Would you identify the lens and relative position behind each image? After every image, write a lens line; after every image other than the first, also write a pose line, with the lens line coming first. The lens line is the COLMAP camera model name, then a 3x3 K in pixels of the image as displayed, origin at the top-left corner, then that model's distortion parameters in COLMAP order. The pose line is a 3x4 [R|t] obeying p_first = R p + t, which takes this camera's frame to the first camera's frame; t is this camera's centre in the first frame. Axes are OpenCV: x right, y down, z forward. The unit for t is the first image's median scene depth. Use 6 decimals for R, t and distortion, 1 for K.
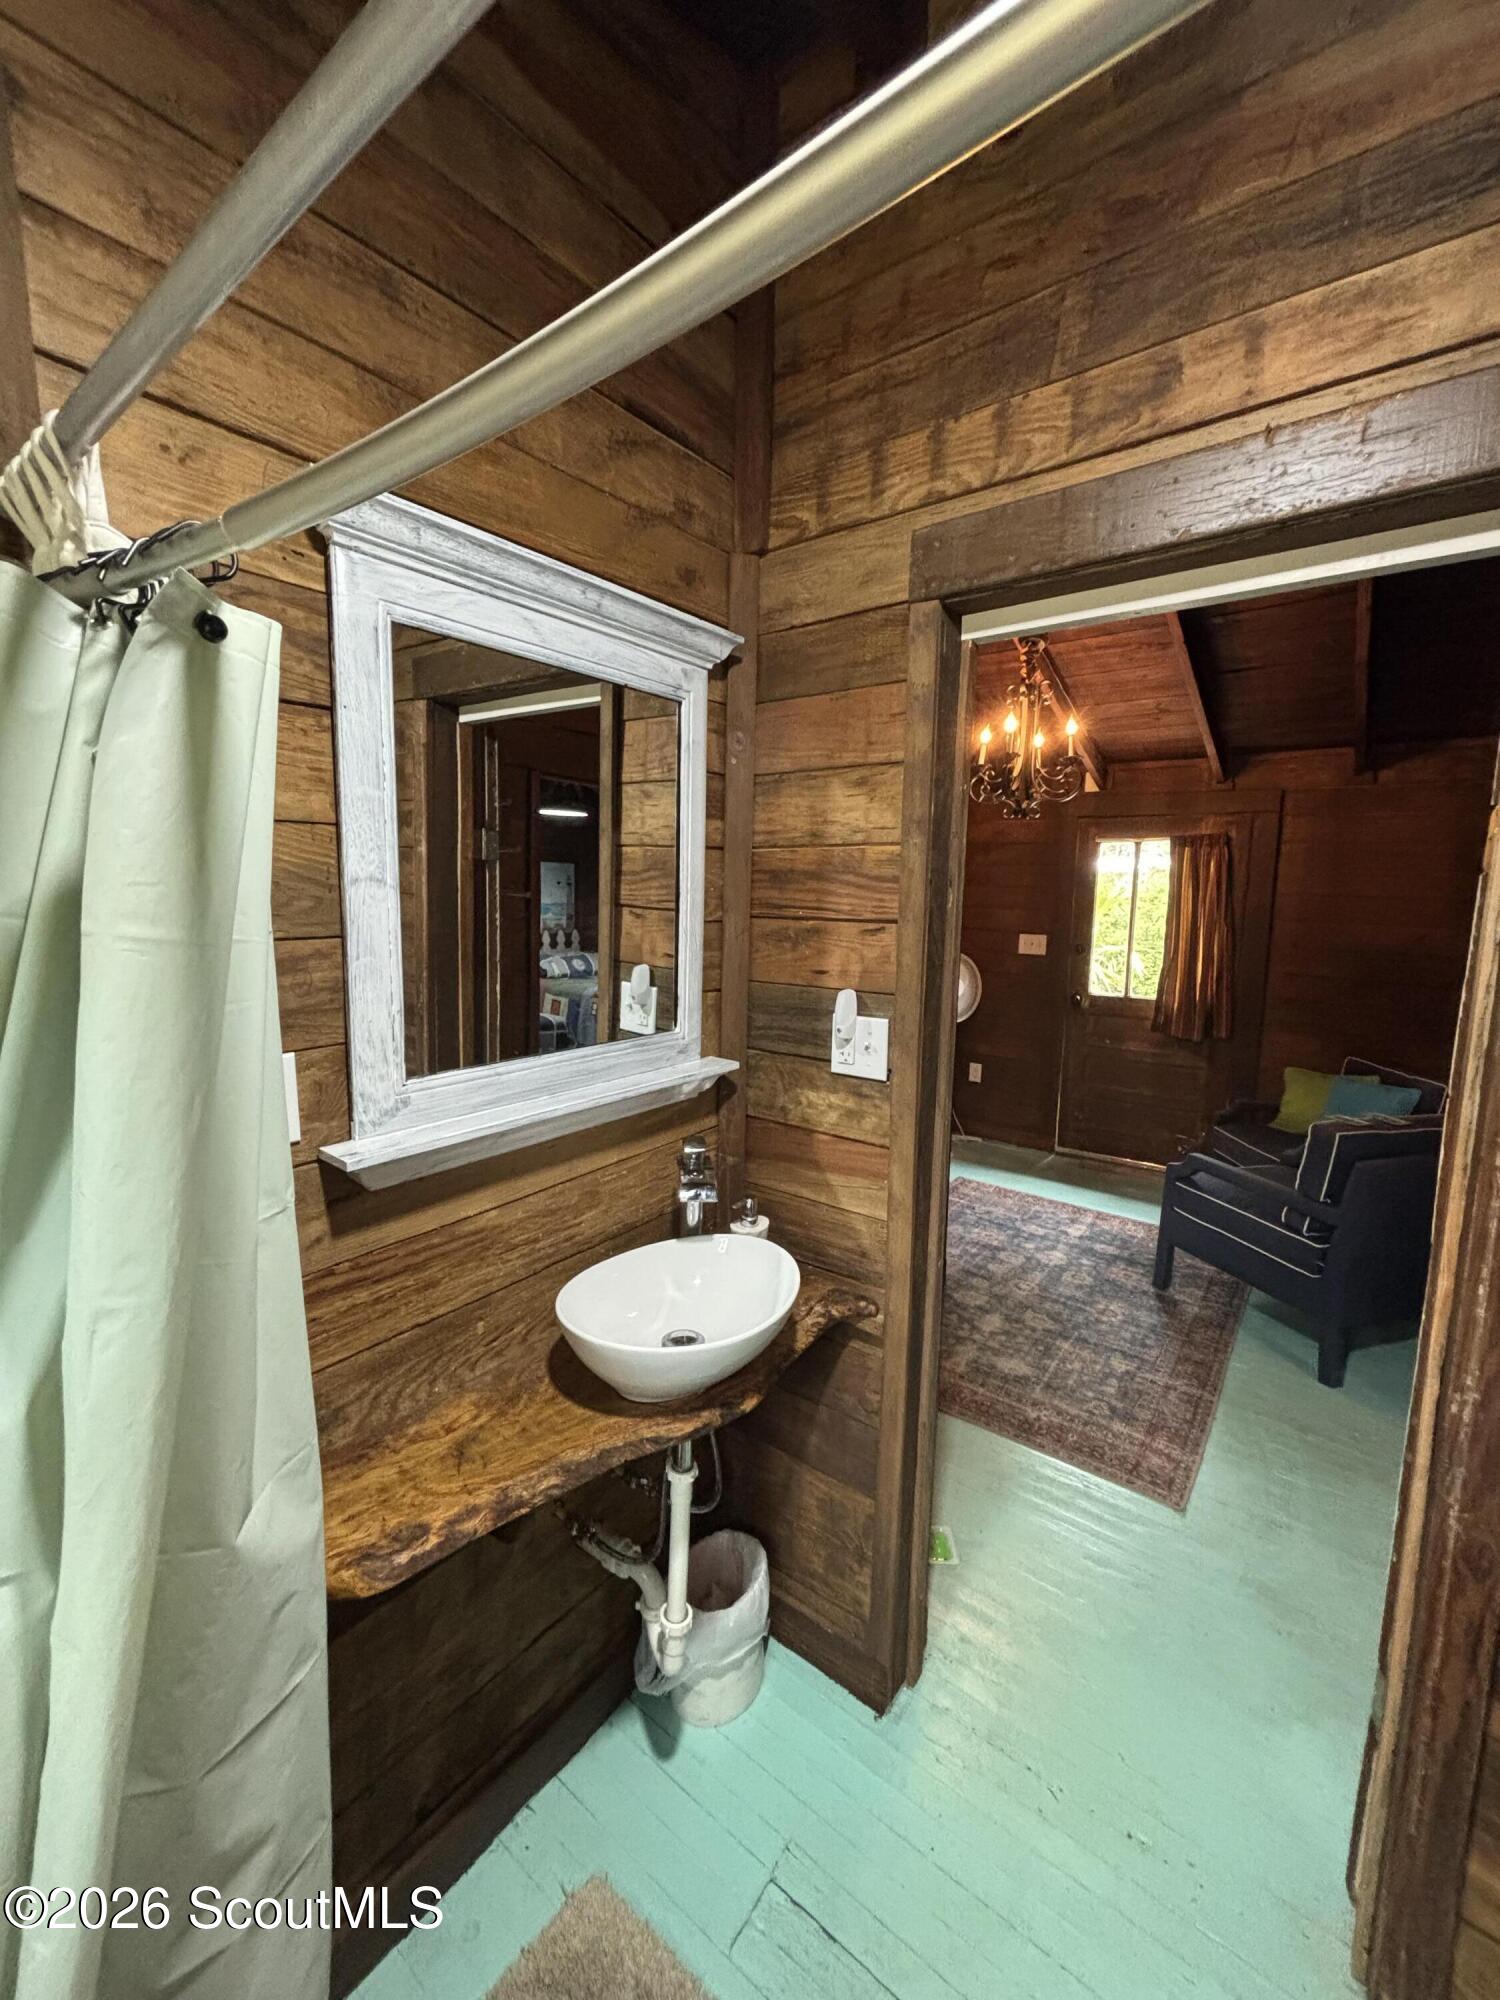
lens RADIAL K [[803.8, 0, 750.6], [0, 803.8, 989.6], [0, 0, 1]] dist [0.005928, -0.001799]
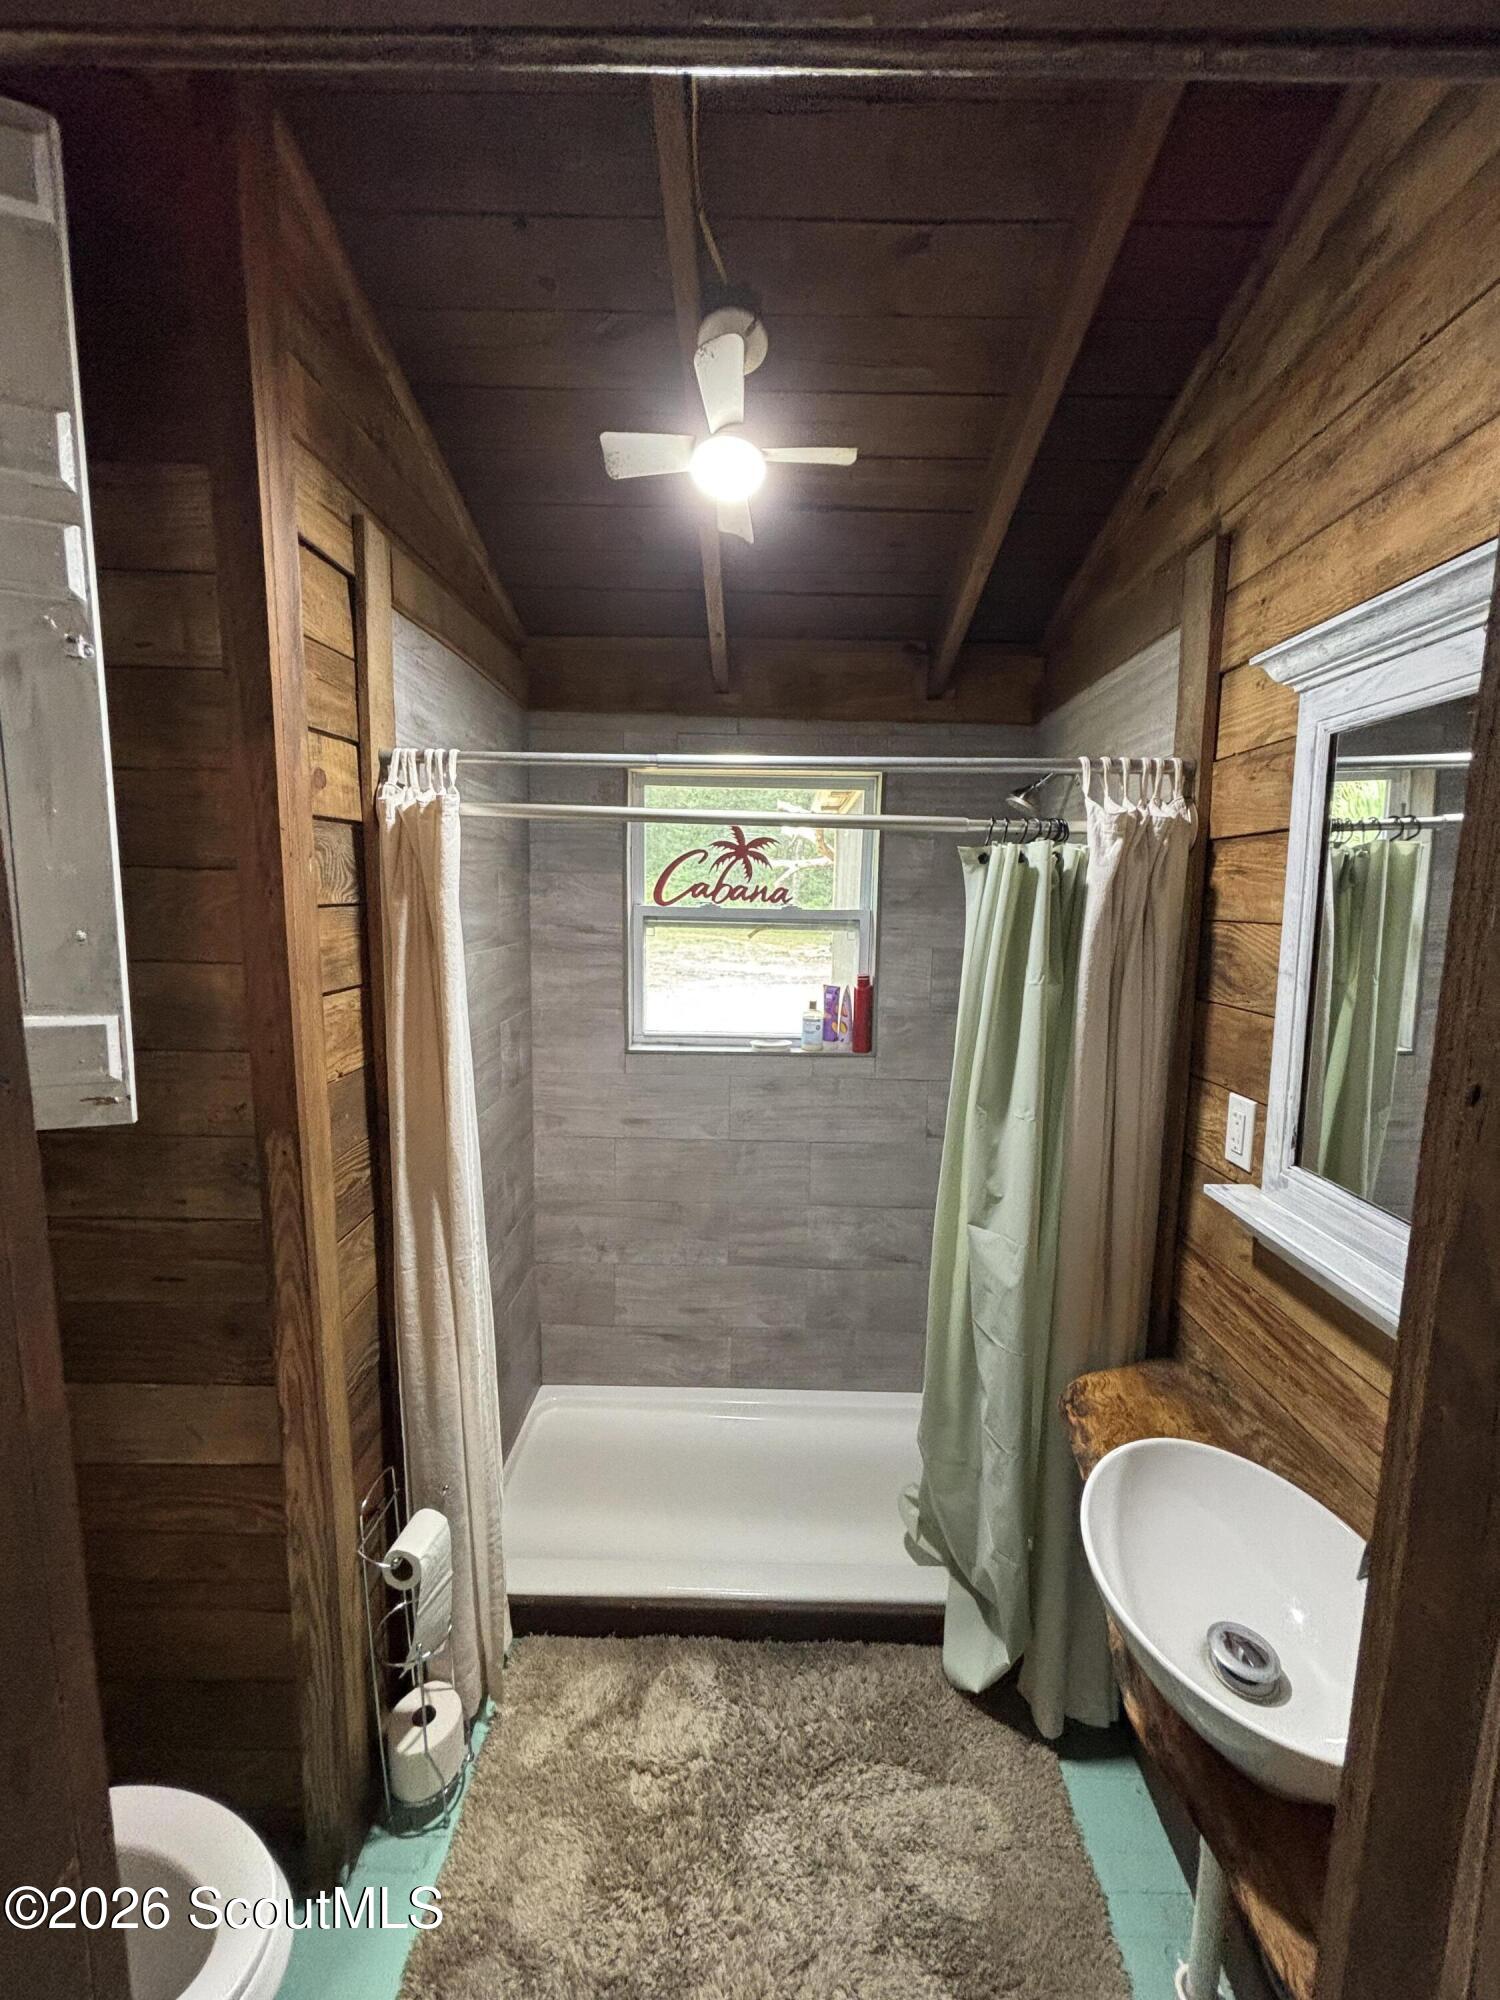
lens RADIAL K [[803.8, 0, 754.2], [0, 803.8, 992.8], [0, 0, 1]] dist [0.005928, -0.001799]
pose [[-0.790850, 0.051248, -0.609861, 0.785673], [-0.100726, 0.972000, 0.212297, -0.268570], [0.603665, 0.229323, -0.763544, 1.383833]]
